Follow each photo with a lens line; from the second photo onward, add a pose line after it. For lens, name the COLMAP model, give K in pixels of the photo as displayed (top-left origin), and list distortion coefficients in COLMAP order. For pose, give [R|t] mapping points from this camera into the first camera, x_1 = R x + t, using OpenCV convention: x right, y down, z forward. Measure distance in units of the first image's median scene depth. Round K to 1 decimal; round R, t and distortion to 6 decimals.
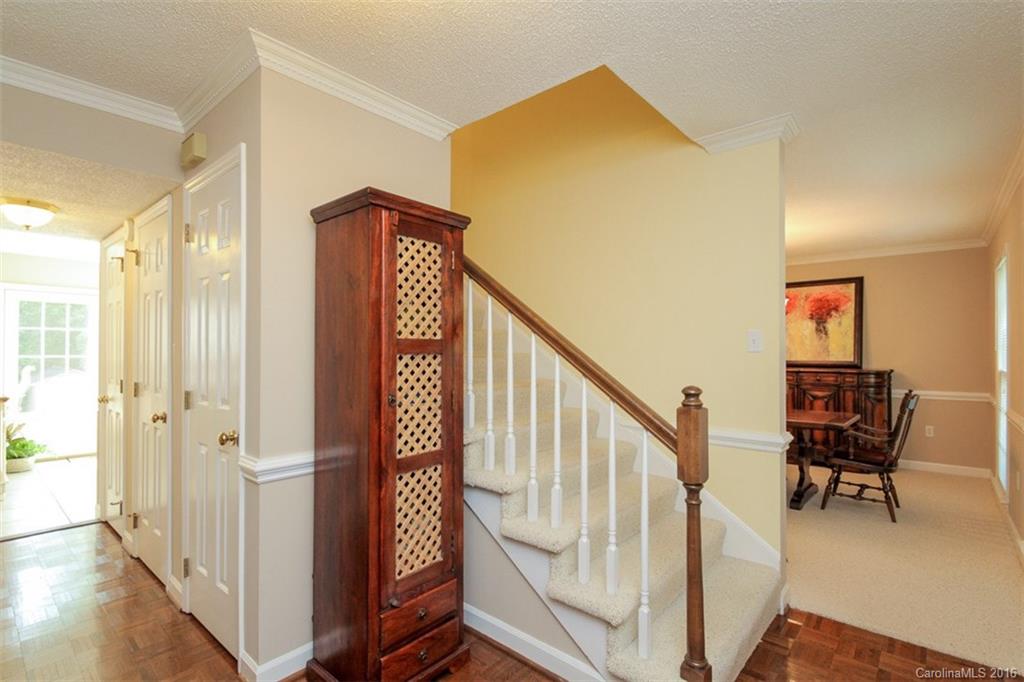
lens RADIAL K [[482.2, 0, 487.6], [0, 482.2, 345.8], [0, 0, 1]] dist [0.016416, -0.000238]
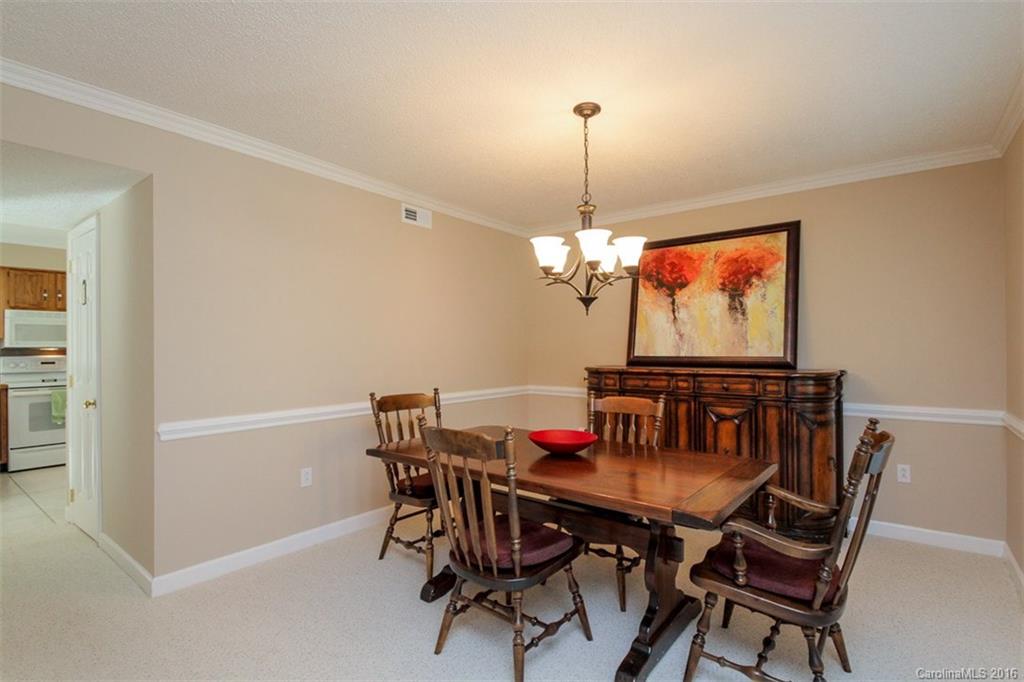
lens RADIAL K [[482.2, 0, 487.6], [0, 482.2, 345.8], [0, 0, 1]] dist [0.016416, -0.000238]
pose [[0.998998, -0.004657, 0.044510, 0.358872], [0.004515, 0.999984, 0.003295, 0.014272], [-0.044524, -0.003090, 0.999004, 0.413858]]
